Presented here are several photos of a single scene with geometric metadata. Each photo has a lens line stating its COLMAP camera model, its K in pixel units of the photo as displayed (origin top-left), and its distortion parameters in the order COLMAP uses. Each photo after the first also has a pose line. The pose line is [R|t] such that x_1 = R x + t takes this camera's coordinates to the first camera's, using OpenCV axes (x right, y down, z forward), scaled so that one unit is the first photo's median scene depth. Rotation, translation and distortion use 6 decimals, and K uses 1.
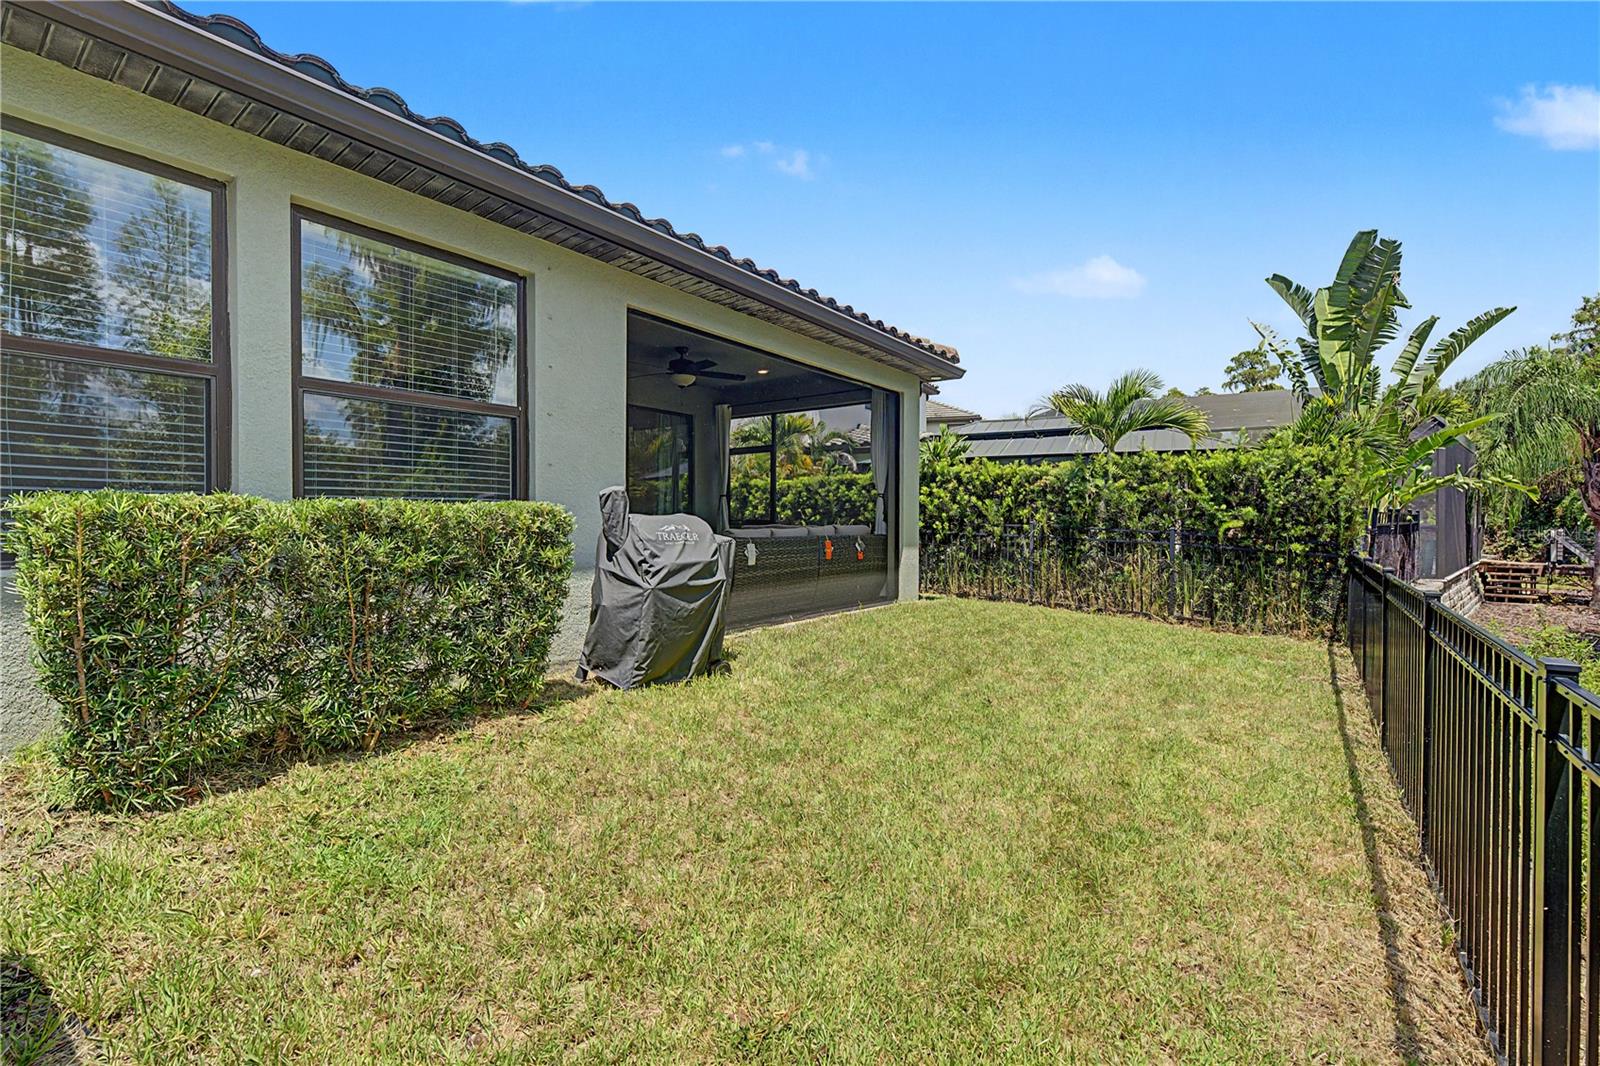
lens RADIAL K [[705.6, 0, 798.8], [0, 705.6, 529.6], [0, 0, 1]] dist [-0.001428, -0.000595]
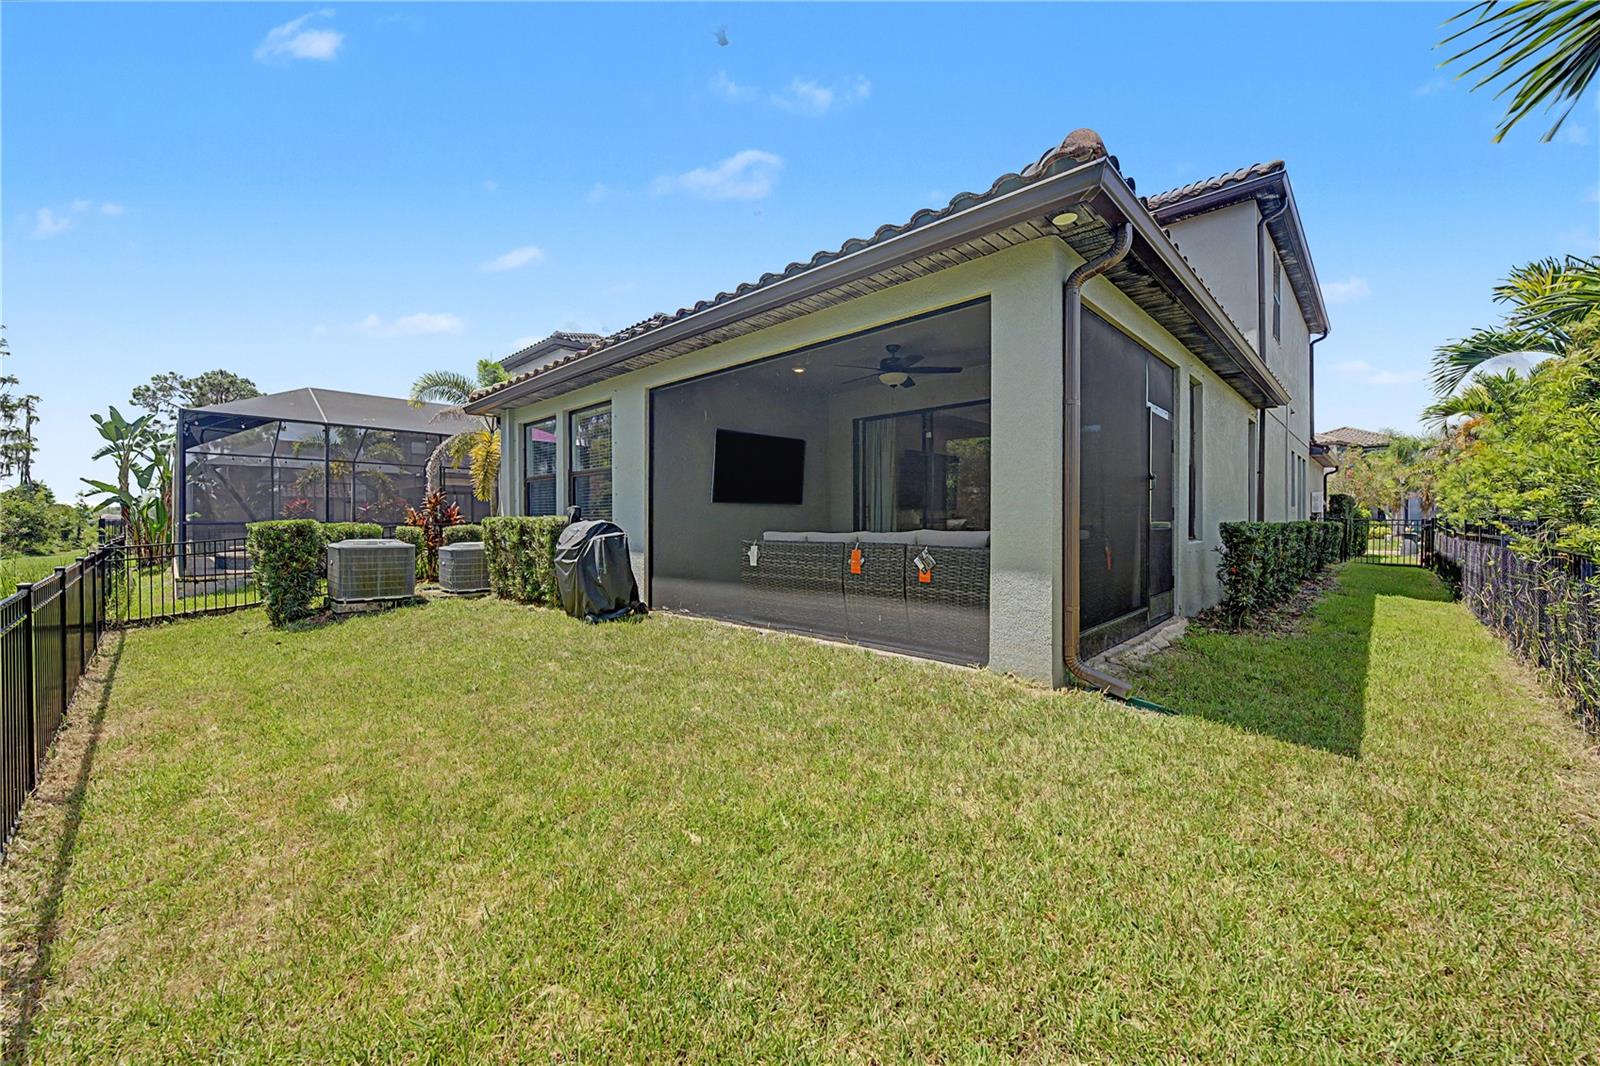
lens RADIAL K [[609.9, 0, 798.8], [0, 609.9, 525.9], [0, 0, 1]] dist [-0.002134, -0.000222]
pose [[-0.136159, 0.012448, -0.990609, 0.799673], [-0.006851, 0.999885, 0.013506, -0.021769], [0.990663, 0.008625, -0.136058, 1.139610]]
